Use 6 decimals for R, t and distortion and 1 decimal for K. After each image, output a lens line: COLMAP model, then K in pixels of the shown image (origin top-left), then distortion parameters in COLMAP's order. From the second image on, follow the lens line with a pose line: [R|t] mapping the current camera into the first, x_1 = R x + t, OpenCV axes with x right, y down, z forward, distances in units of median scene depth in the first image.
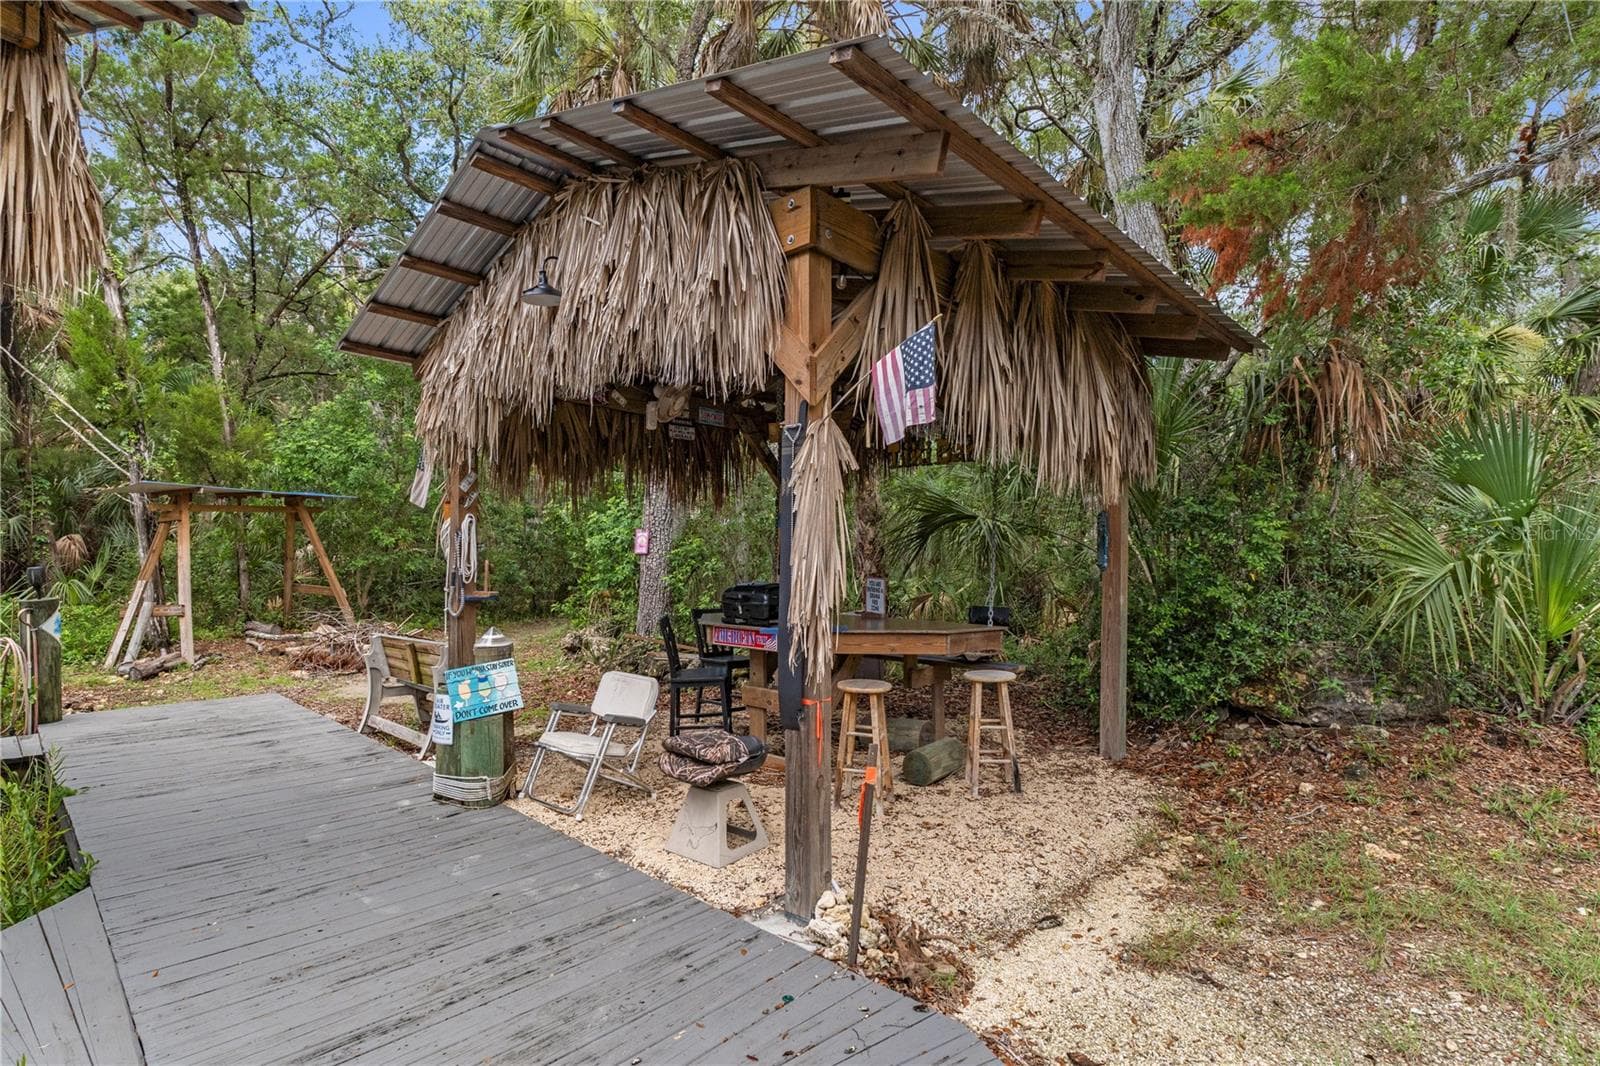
lens RADIAL K [[763.5, 0, 790.5], [0, 763.5, 539.3], [0, 0, 1]] dist [0.000536, 0.000468]
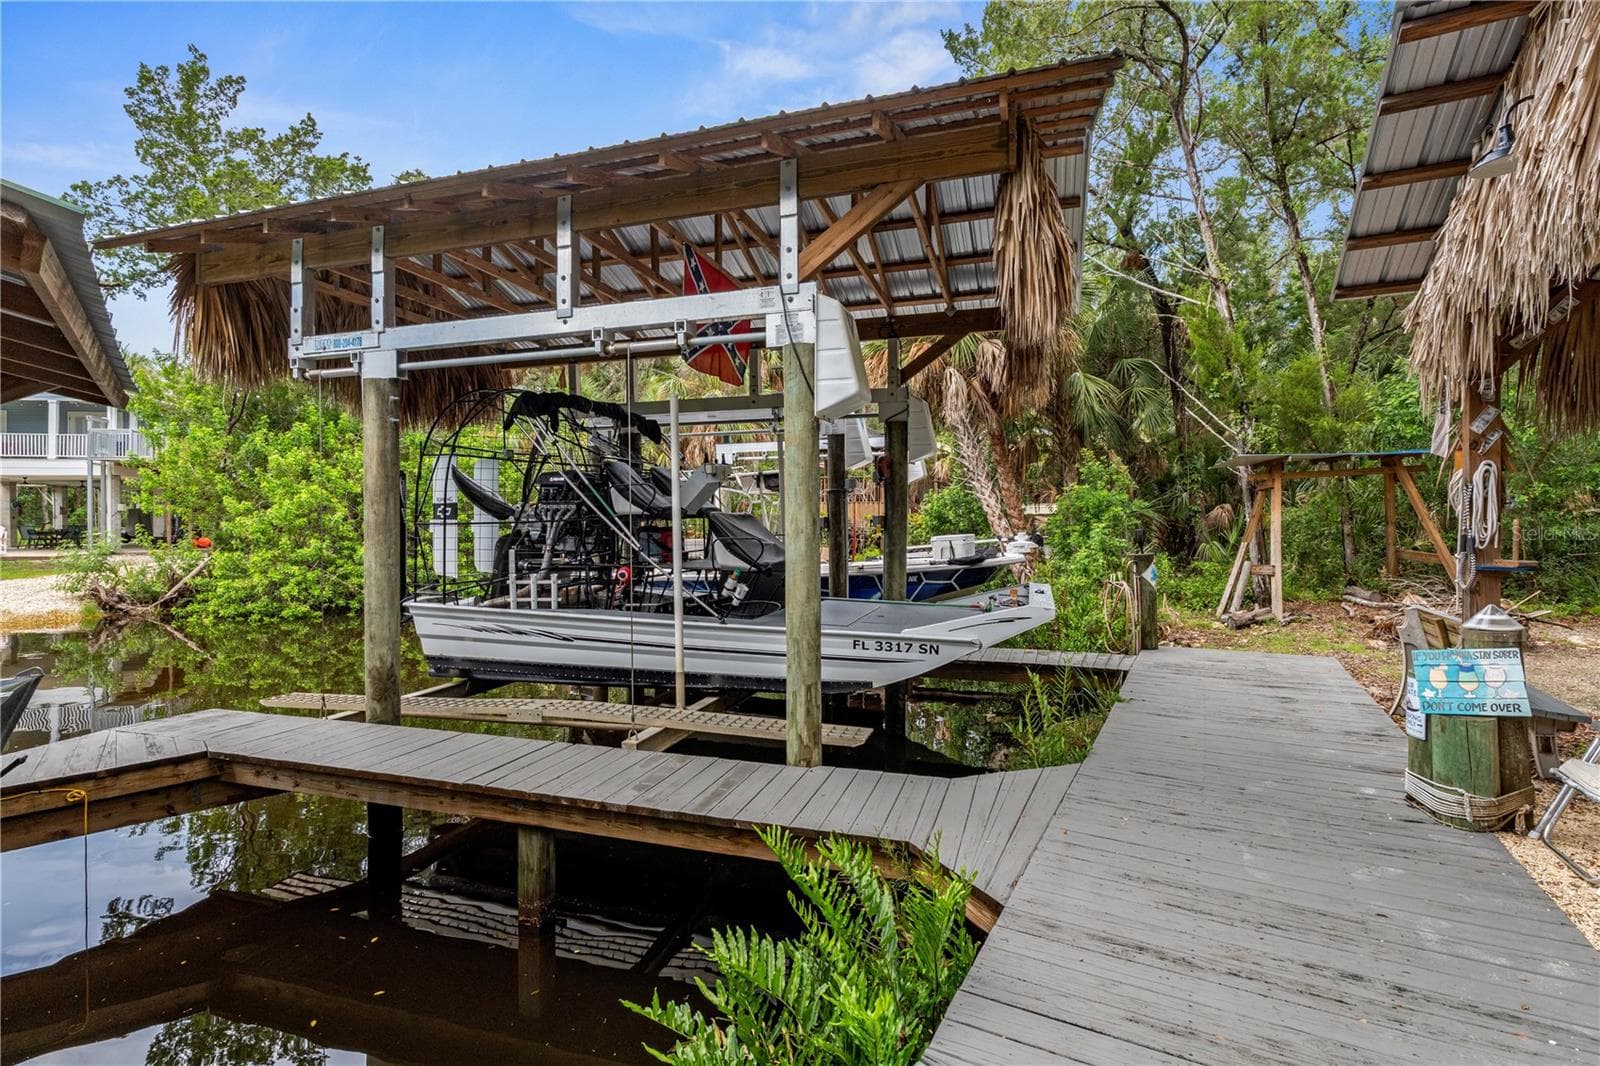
lens RADIAL K [[774.4, 0, 796.0], [0, 774.4, 514.6], [0, 0, 1]] dist [0.000836, 0.000279]
pose [[0.258461, -0.018202, -0.965850, 0.167013], [0.029379, 0.999508, -0.010975, 0.010061], [0.965575, -0.025539, 0.258869, 0.103738]]
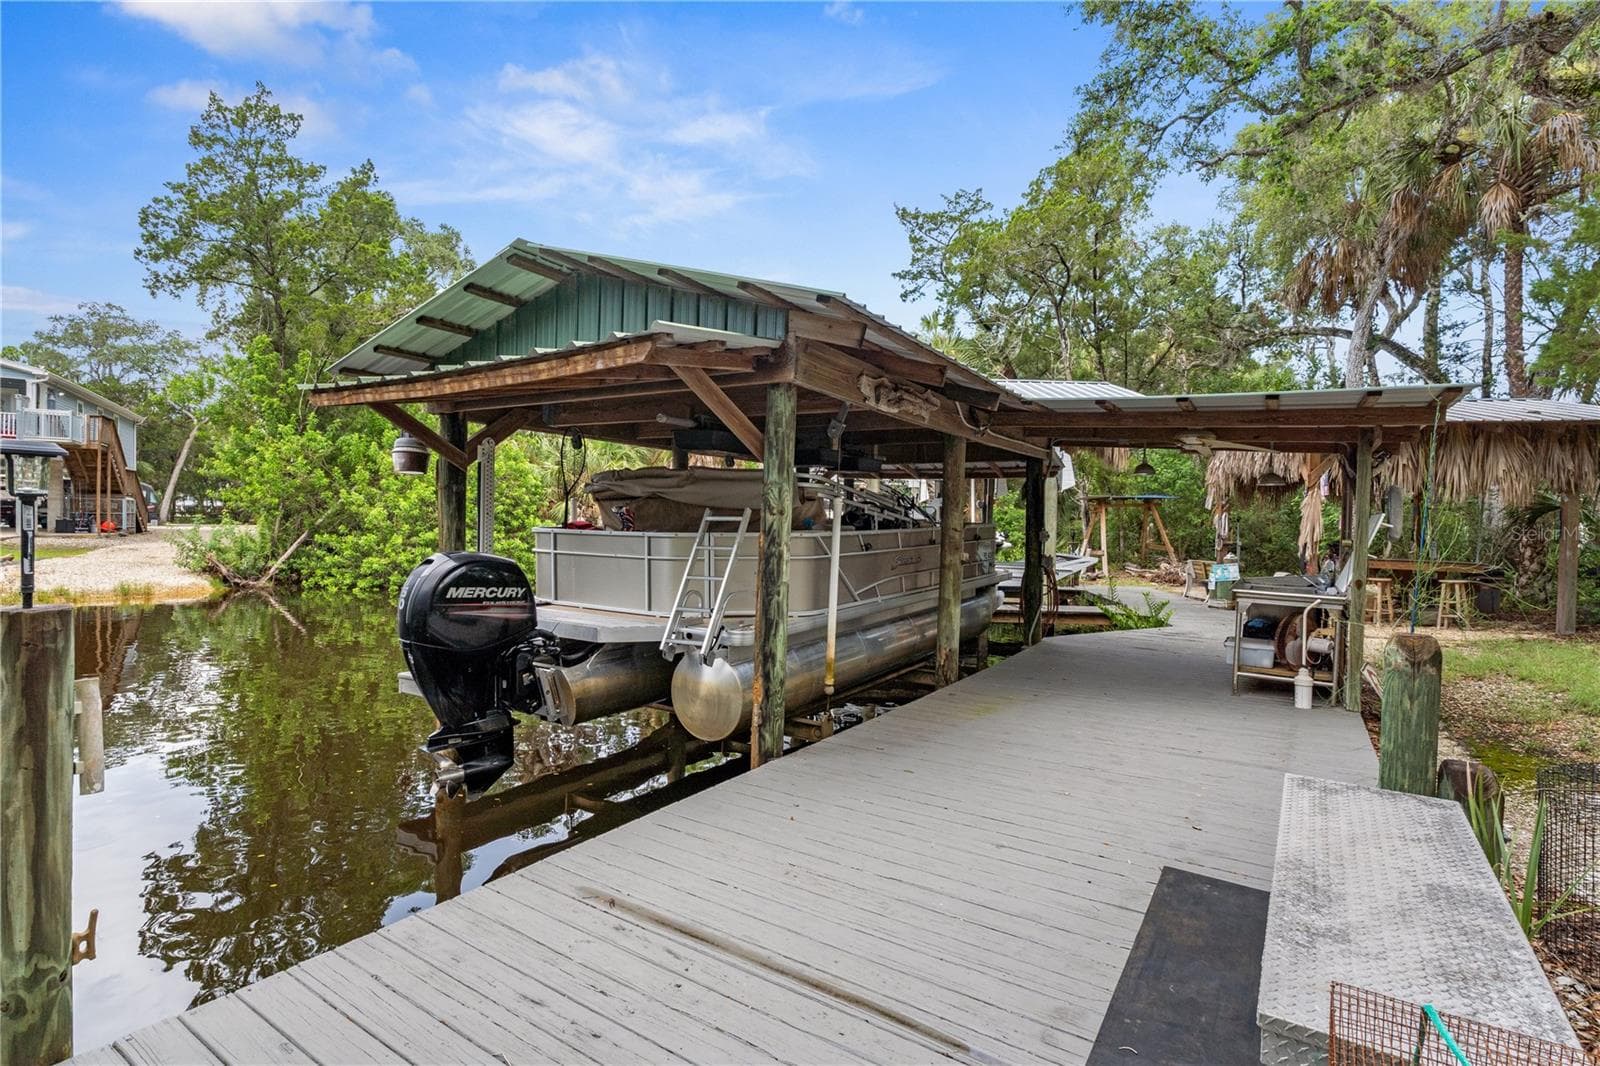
lens RADIAL K [[763.5, 0, 790.5], [0, 763.5, 539.3], [0, 0, 1]] dist [0.000536, 0.000468]
pose [[0.558528, 0.020774, -0.829225, 0.951485], [0.003768, 0.999612, 0.027581, -0.020131], [0.829477, -0.018529, 0.558233, -1.763729]]
